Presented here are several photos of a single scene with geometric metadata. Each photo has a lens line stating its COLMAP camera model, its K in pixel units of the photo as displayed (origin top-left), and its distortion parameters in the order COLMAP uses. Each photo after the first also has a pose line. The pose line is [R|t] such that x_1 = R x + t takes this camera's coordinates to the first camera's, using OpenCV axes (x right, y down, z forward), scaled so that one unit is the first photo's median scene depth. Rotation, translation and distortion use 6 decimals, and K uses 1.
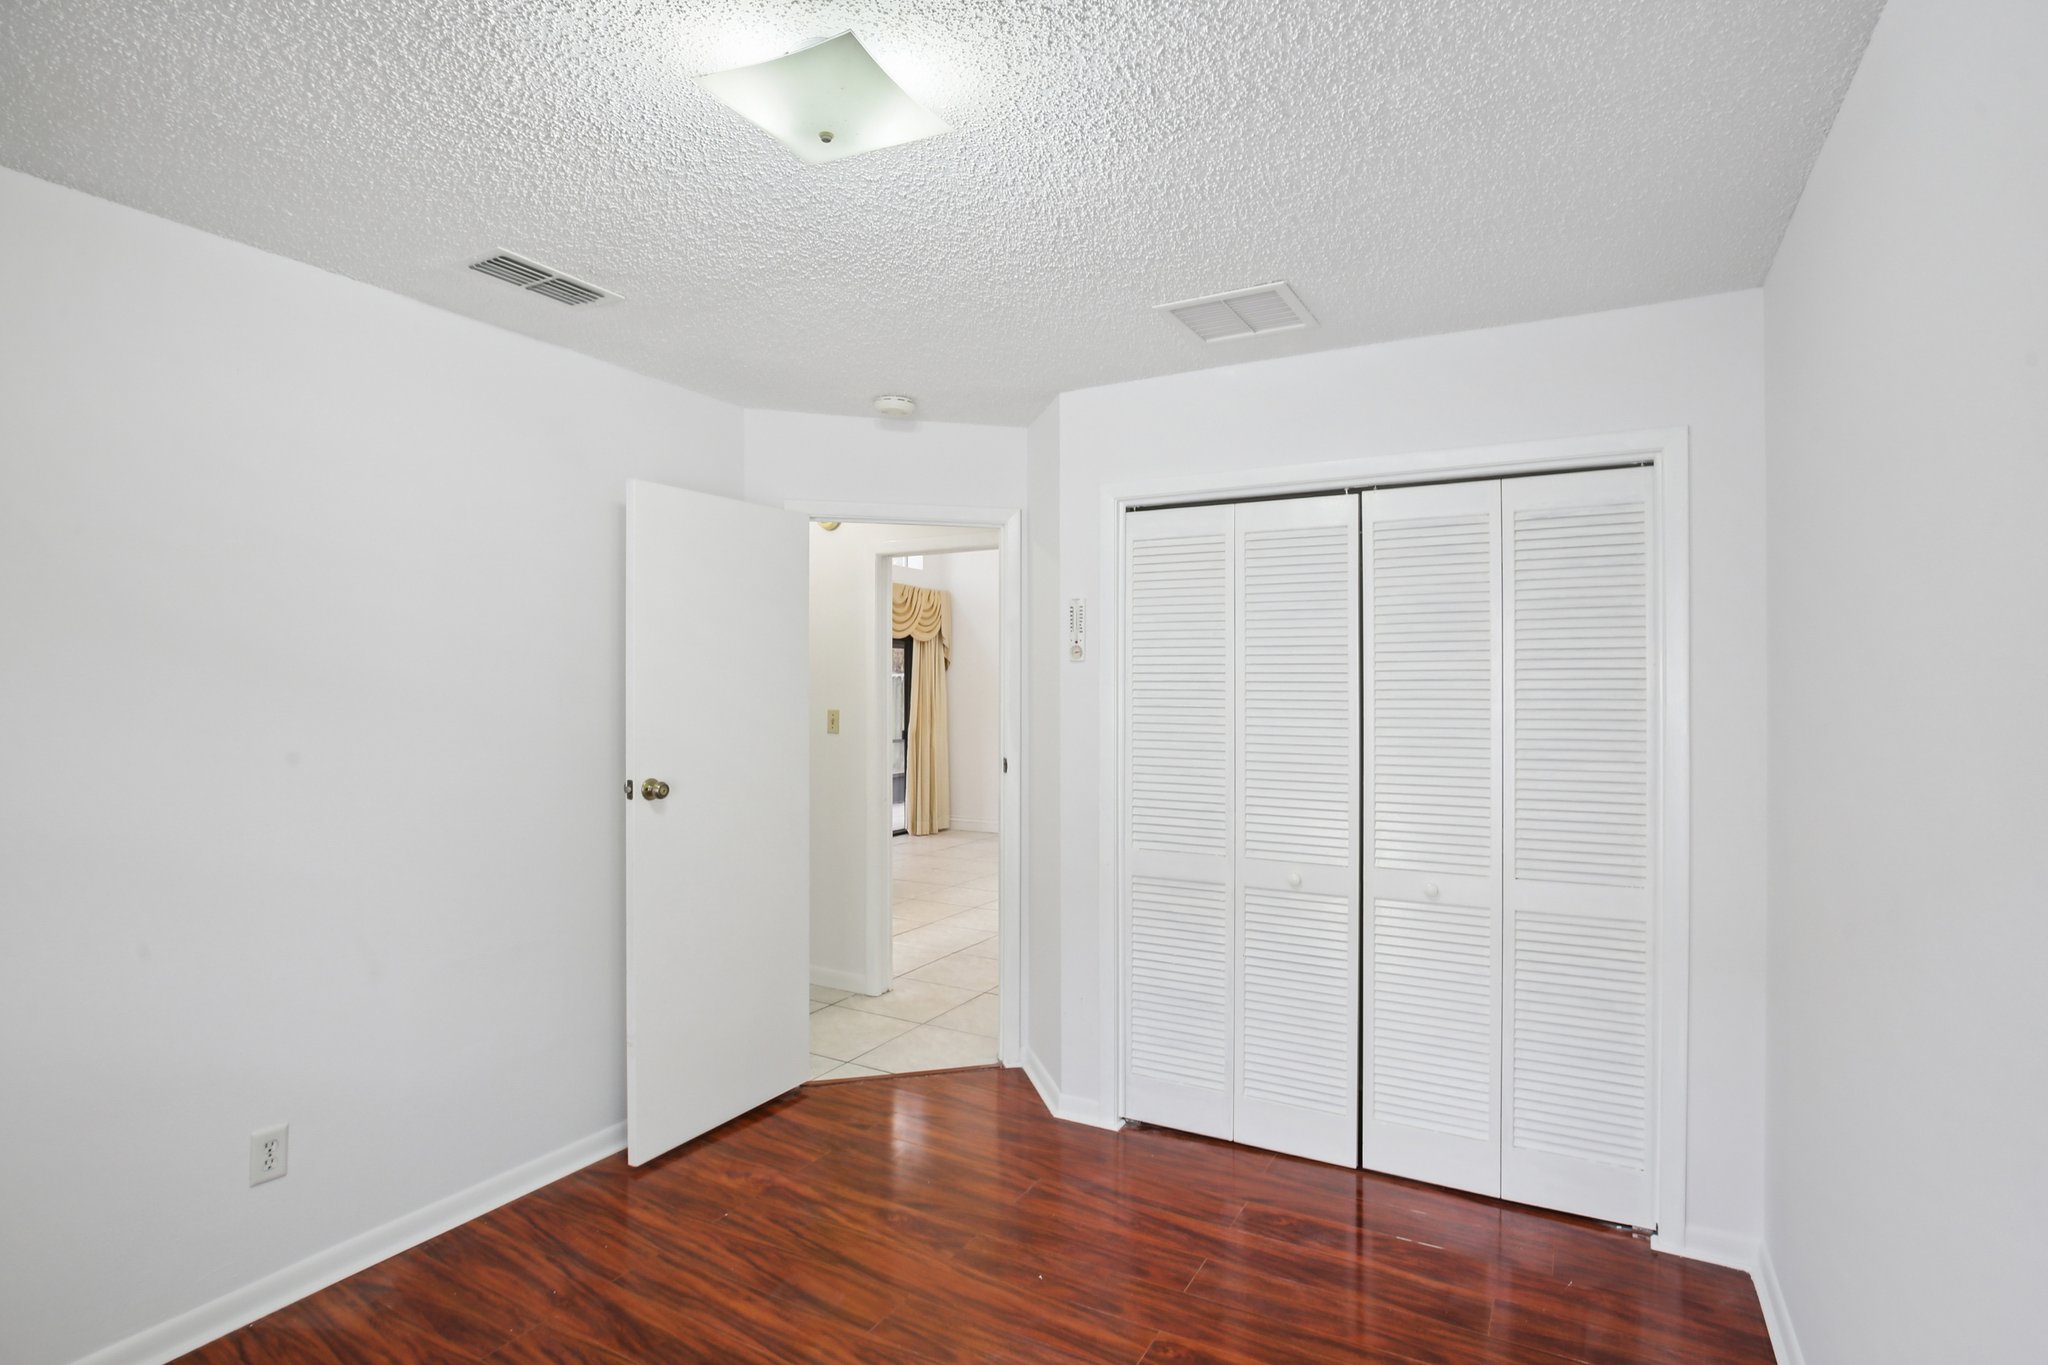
lens RADIAL K [[1033.7, 0, 1024.0], [0, 1033.7, 682.5], [0, 0, 1]] dist [-0.001963, -0.000919]
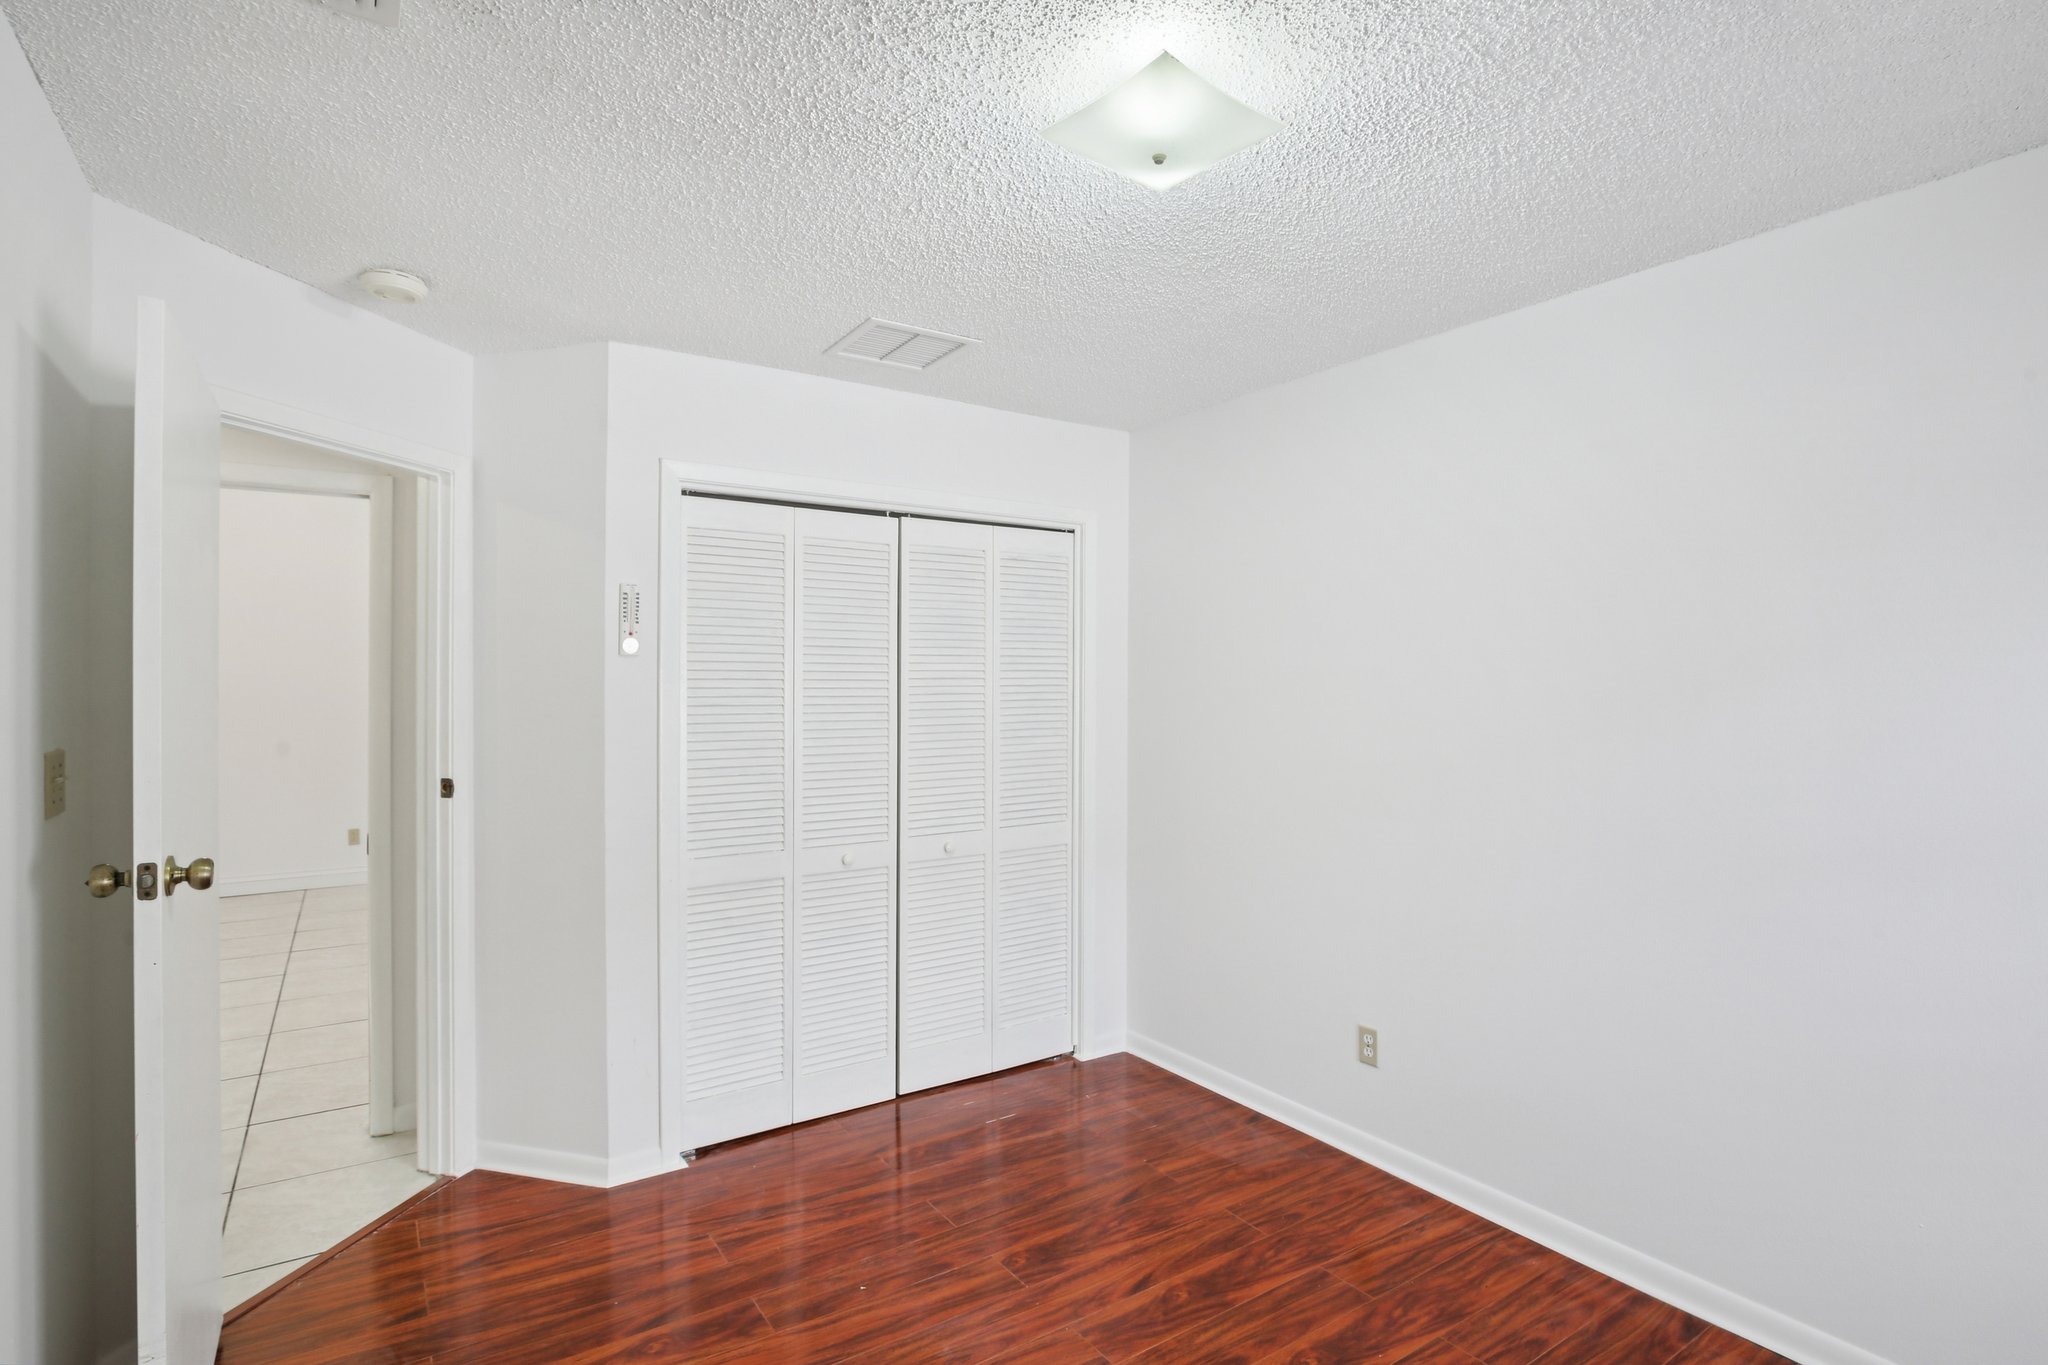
lens RADIAL K [[1033.7, 0, 1024.0], [0, 1033.7, 682.5], [0, 0, 1]] dist [-0.001963, -0.000919]
pose [[0.449702, -0.004220, 0.893169, -0.648660], [-0.003694, 0.999971, 0.006585, -0.005777], [-0.893171, -0.006261, 0.449673, 0.348700]]
